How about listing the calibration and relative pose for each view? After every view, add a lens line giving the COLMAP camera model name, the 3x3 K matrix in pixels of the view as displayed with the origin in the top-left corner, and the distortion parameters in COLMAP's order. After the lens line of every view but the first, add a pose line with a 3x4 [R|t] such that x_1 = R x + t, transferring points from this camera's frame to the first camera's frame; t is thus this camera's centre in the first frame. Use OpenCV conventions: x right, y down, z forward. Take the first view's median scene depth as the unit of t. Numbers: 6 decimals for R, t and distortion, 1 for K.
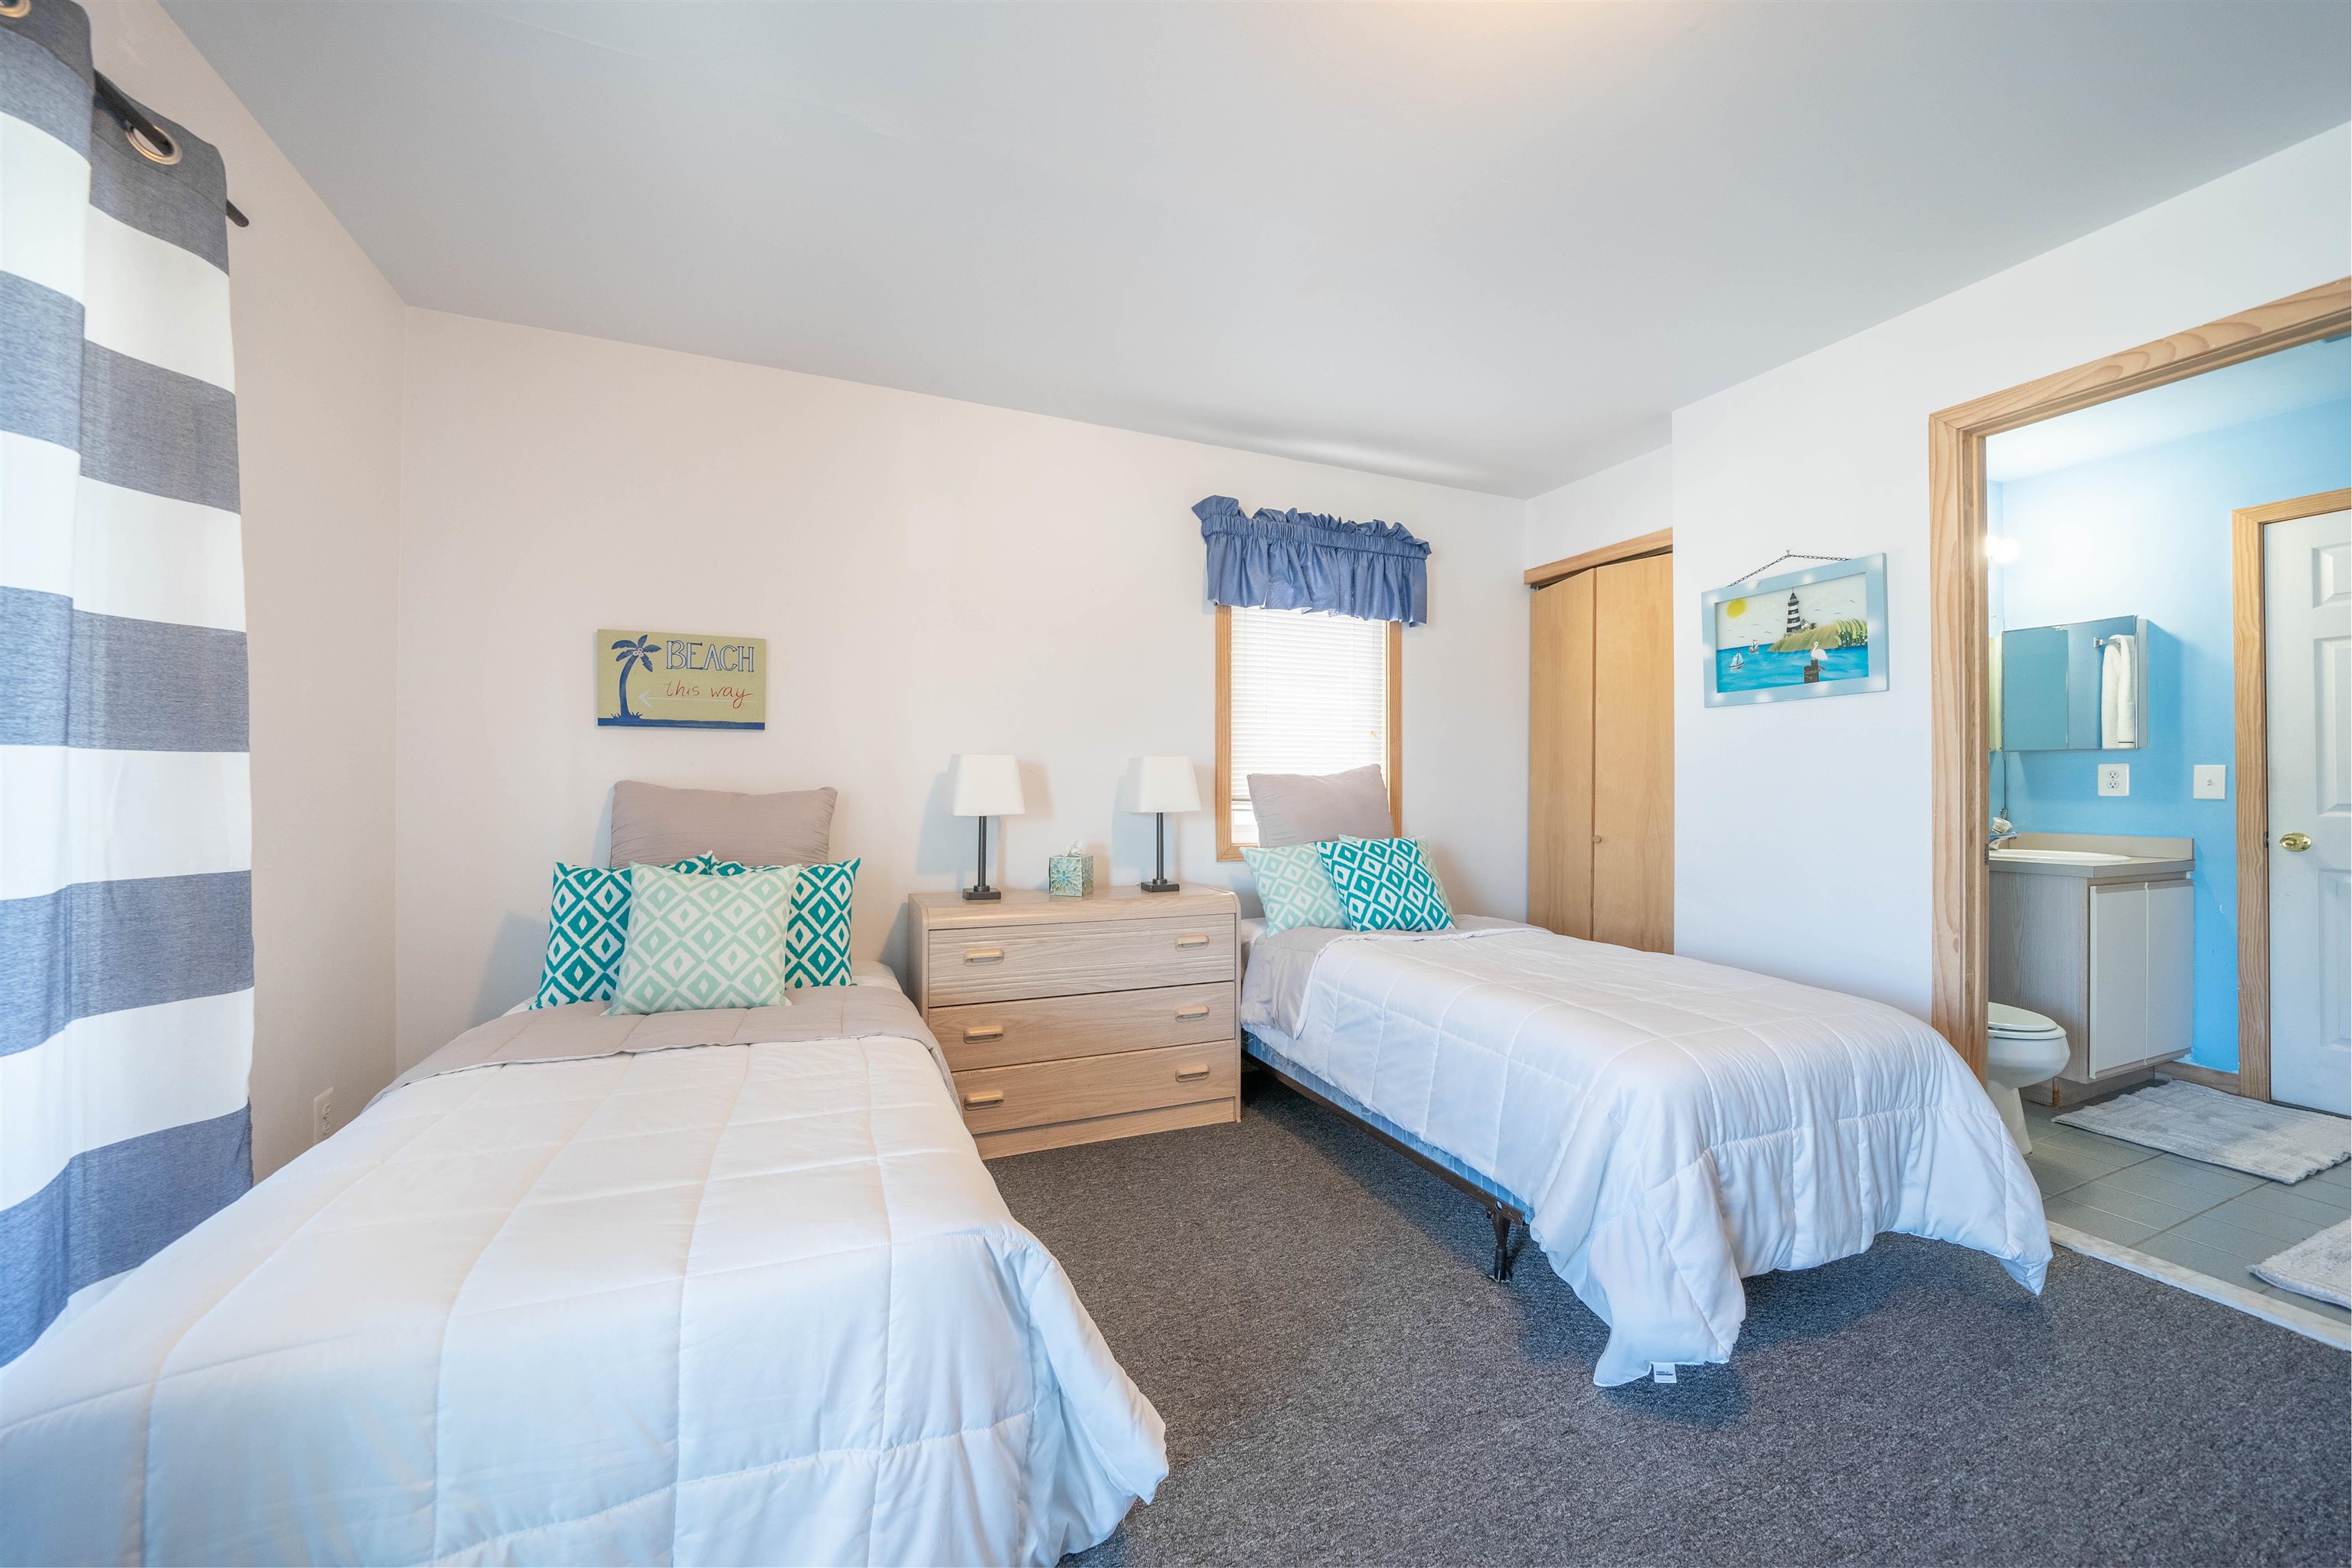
lens RADIAL K [[878.3, 0, 1150.2], [0, 878.3, 776.9], [0, 0, 1]] dist [-0.010149, 0.000113]
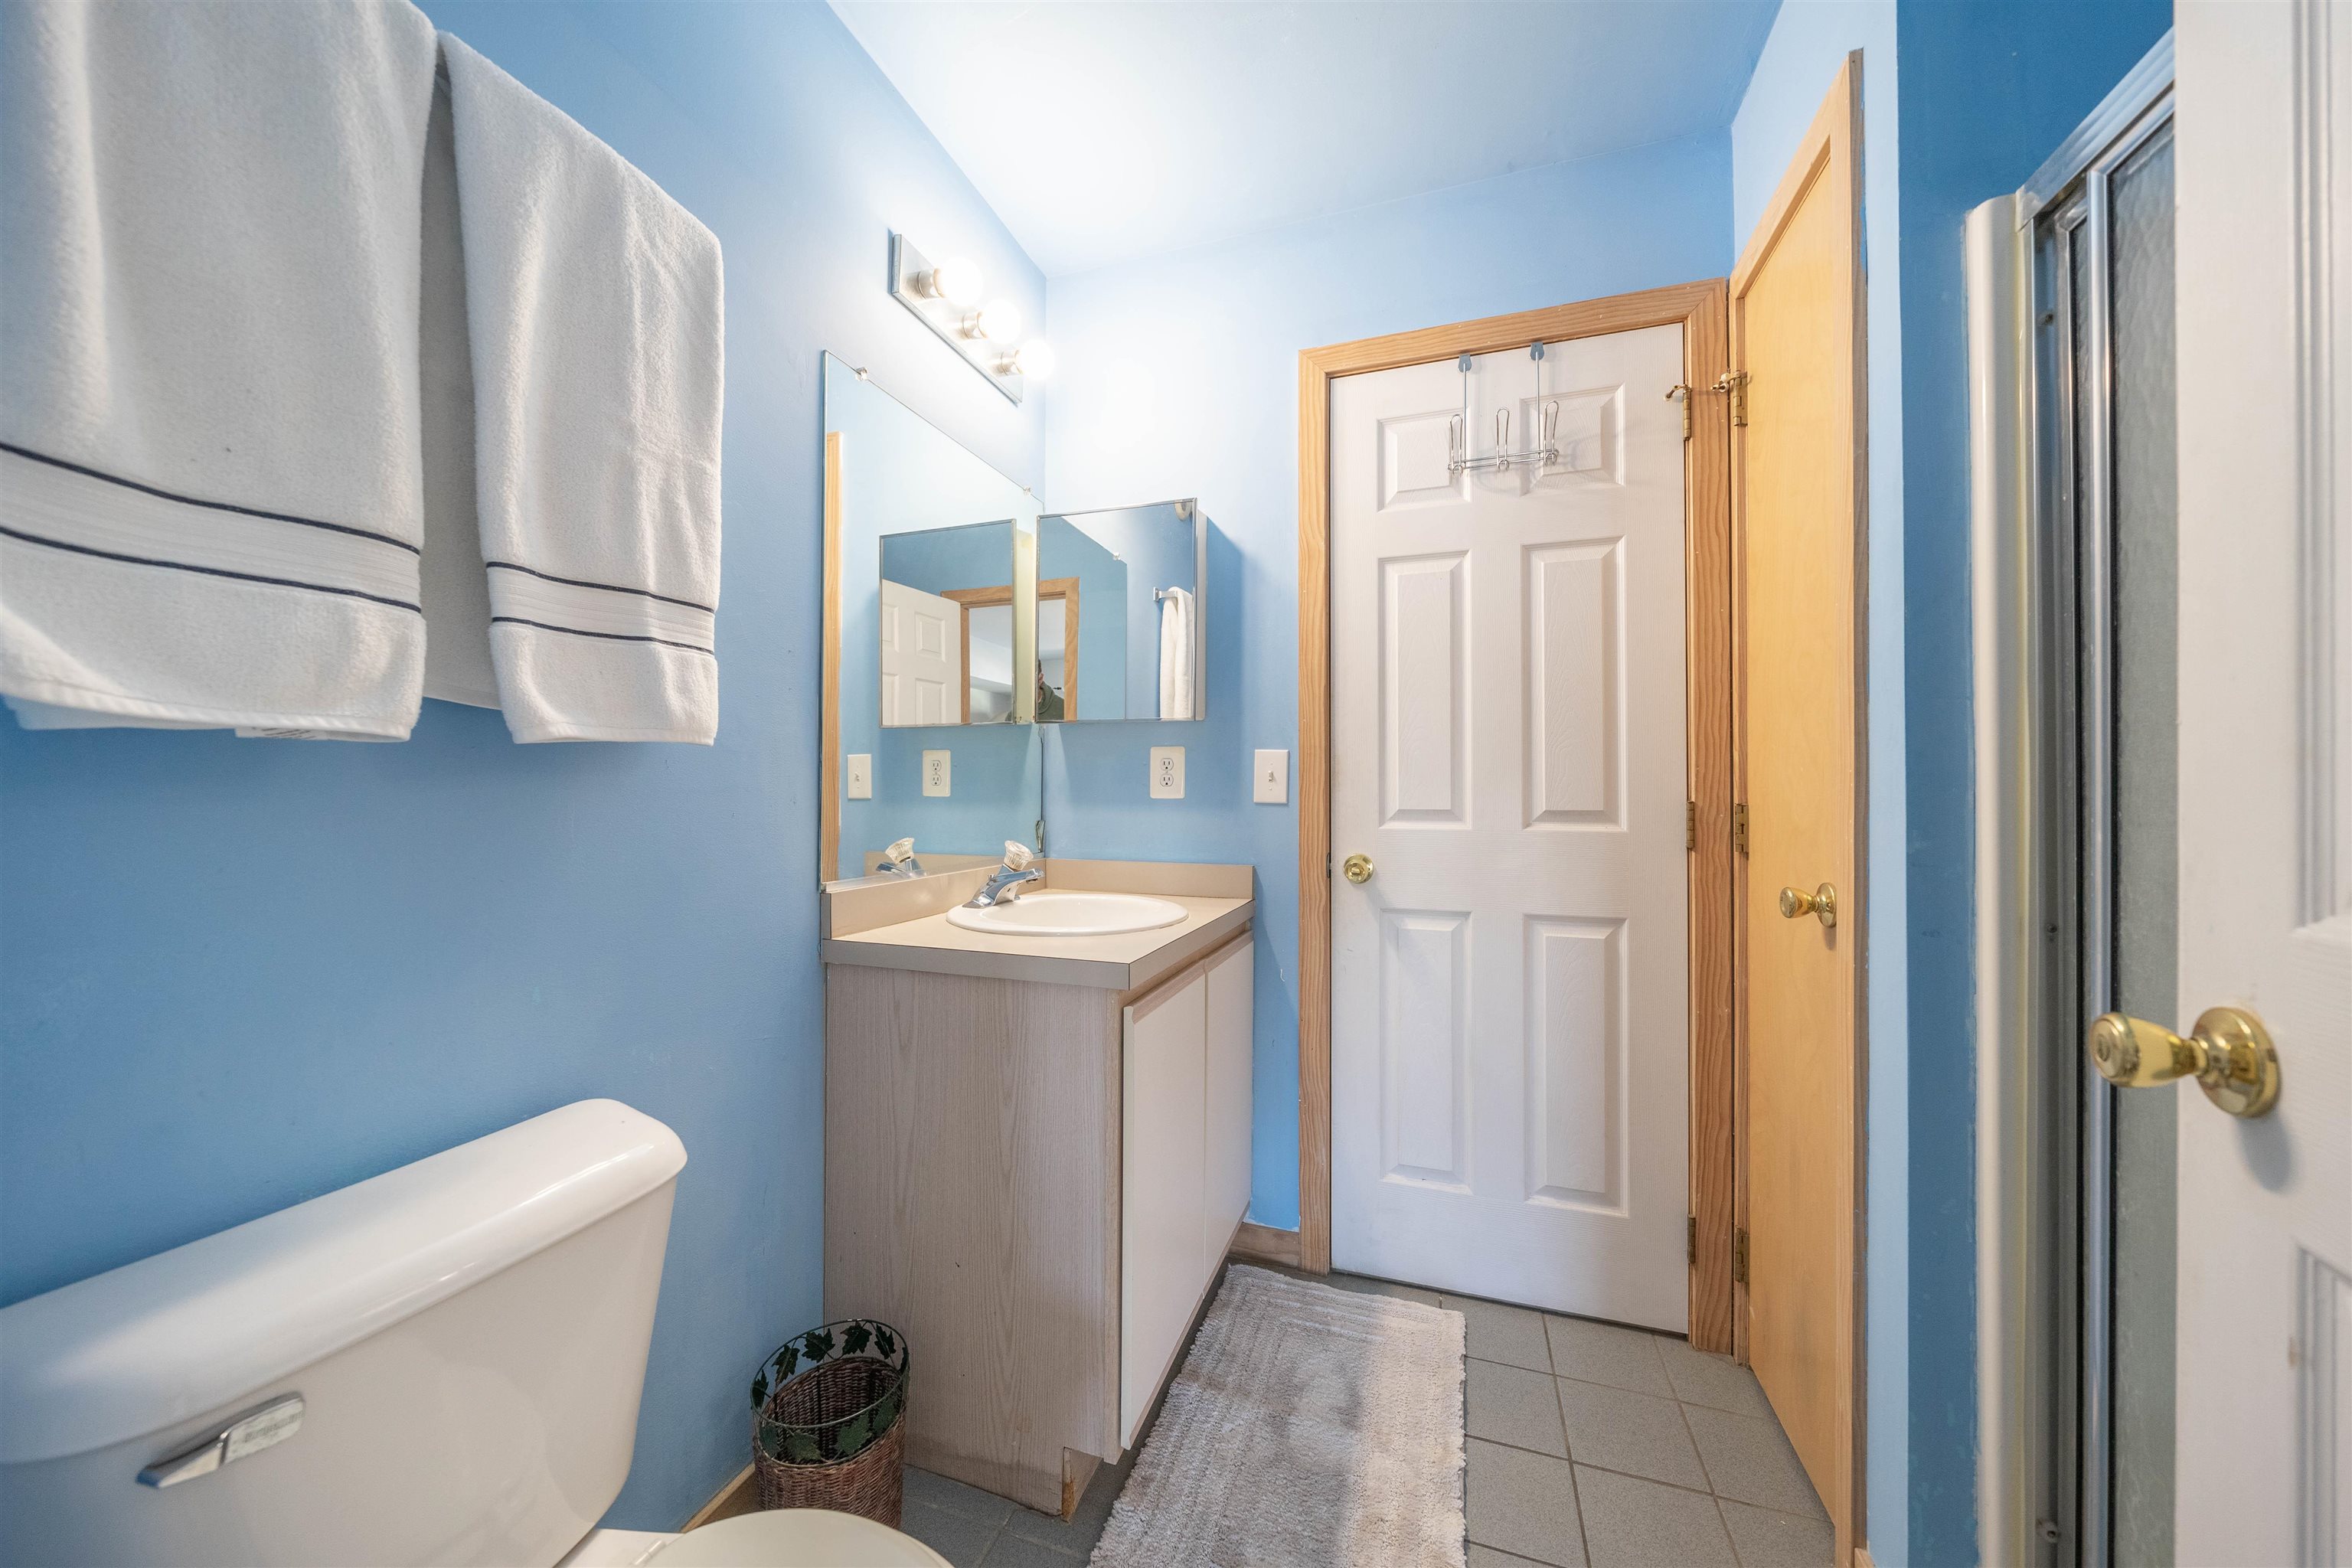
lens RADIAL K [[815.1, 0, 1178.6], [0, 815.1, 791.3], [0, 0, 1]] dist [-0.012980, -0.000415]
pose [[0.667073, -0.001785, 0.744990, 0.749613], [-0.007813, 0.999925, 0.009391, 0.012232], [-0.744952, -0.012085, 0.667009, 0.665251]]
